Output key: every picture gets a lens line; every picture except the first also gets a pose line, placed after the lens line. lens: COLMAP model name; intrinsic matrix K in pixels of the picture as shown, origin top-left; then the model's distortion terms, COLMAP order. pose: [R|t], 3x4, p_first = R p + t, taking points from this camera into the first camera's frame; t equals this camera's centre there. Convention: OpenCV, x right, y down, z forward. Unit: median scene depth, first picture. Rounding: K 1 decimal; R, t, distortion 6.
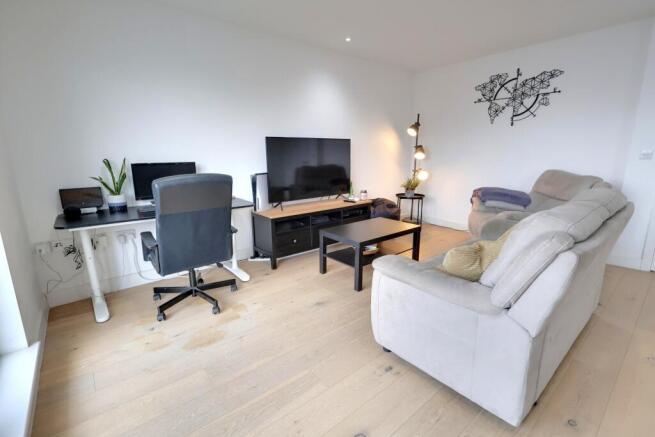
lens RADIAL K [[304.6, 0, 327.5], [0, 304.6, 218.5], [0, 0, 1]] dist [-0.000051, 0.000017]
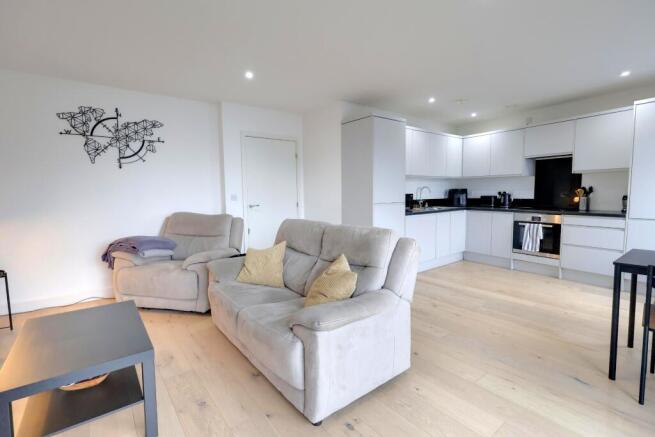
lens RADIAL K [[304.6, 0, 327.5], [0, 304.6, 218.5], [0, 0, 1]] dist [-0.000051, 0.000017]
pose [[0.020631, -0.069777, 0.997349, -0.303268], [0.231748, 0.970726, 0.063121, -0.078206], [-0.972557, 0.229831, 0.036198, 0.421204]]
